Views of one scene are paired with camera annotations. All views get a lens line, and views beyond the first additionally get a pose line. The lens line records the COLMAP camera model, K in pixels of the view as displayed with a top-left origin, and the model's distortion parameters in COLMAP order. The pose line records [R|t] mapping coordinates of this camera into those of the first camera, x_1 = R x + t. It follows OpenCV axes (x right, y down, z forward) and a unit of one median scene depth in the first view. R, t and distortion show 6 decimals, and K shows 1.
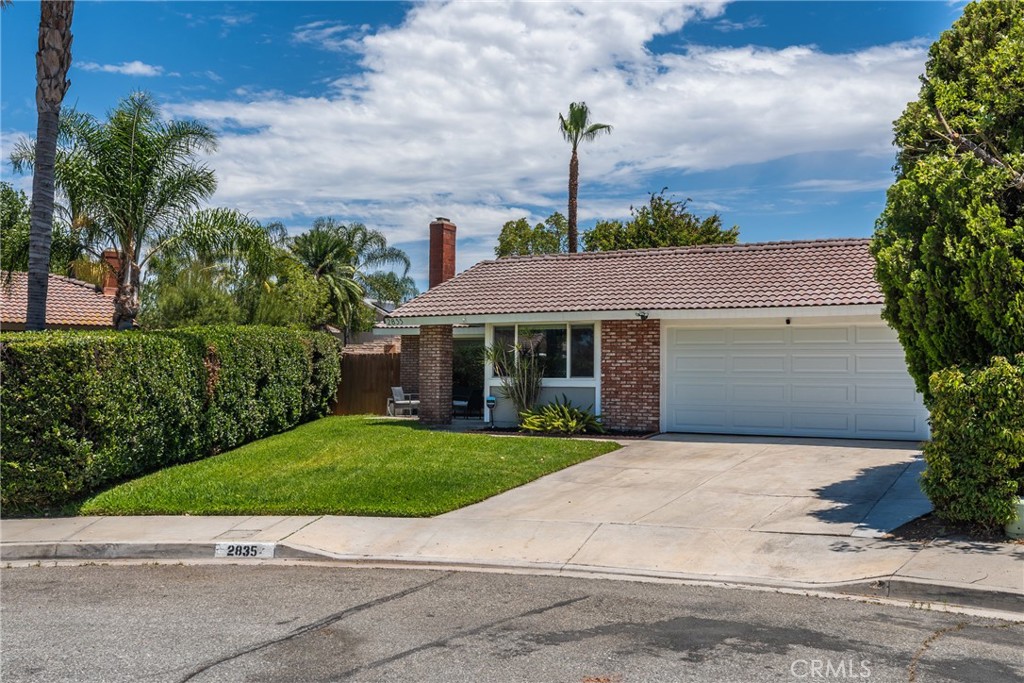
lens RADIAL K [[1061.4, 0, 510.7], [0, 1061.4, 342.6], [0, 0, 1]] dist [0.001389, 0.000000]
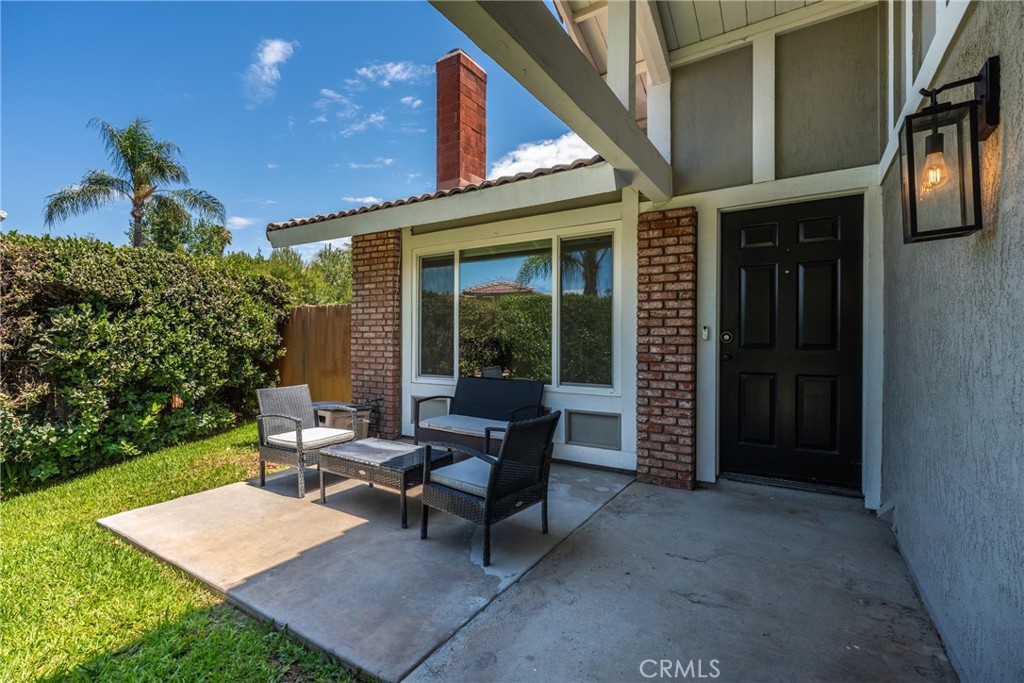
lens RADIAL K [[460.0, 0, 512.8], [0, 460.0, 340.9], [0, 0, 1]] dist [0.000346, 0.000024]
pose [[0.998261, -0.003104, -0.058867, -0.031740], [0.005298, 0.999296, 0.037149, 0.026821], [0.058711, -0.037396, 0.997574, 0.982775]]
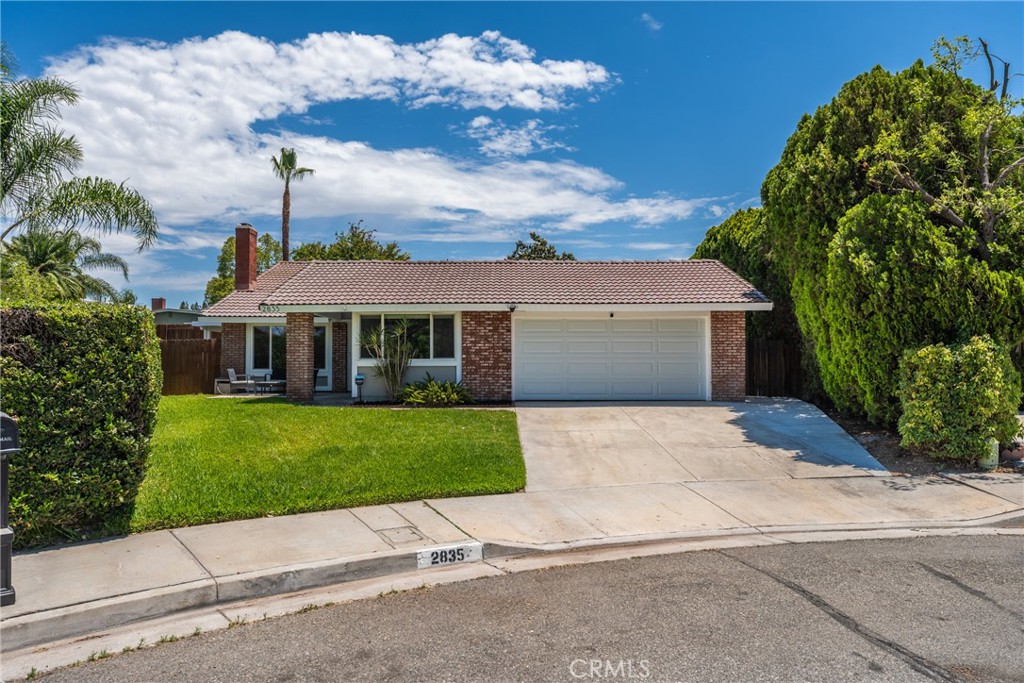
lens RADIAL K [[702.4, 0, 518.5], [0, 702.4, 348.9], [0, 0, 1]] dist [-0.004675, 0.007918]
pose [[0.874845, -0.000377, 0.484403, -0.228081], [-0.006883, 0.999889, 0.013209, 0.009932], [-0.484354, -0.014890, 0.874746, 0.228819]]
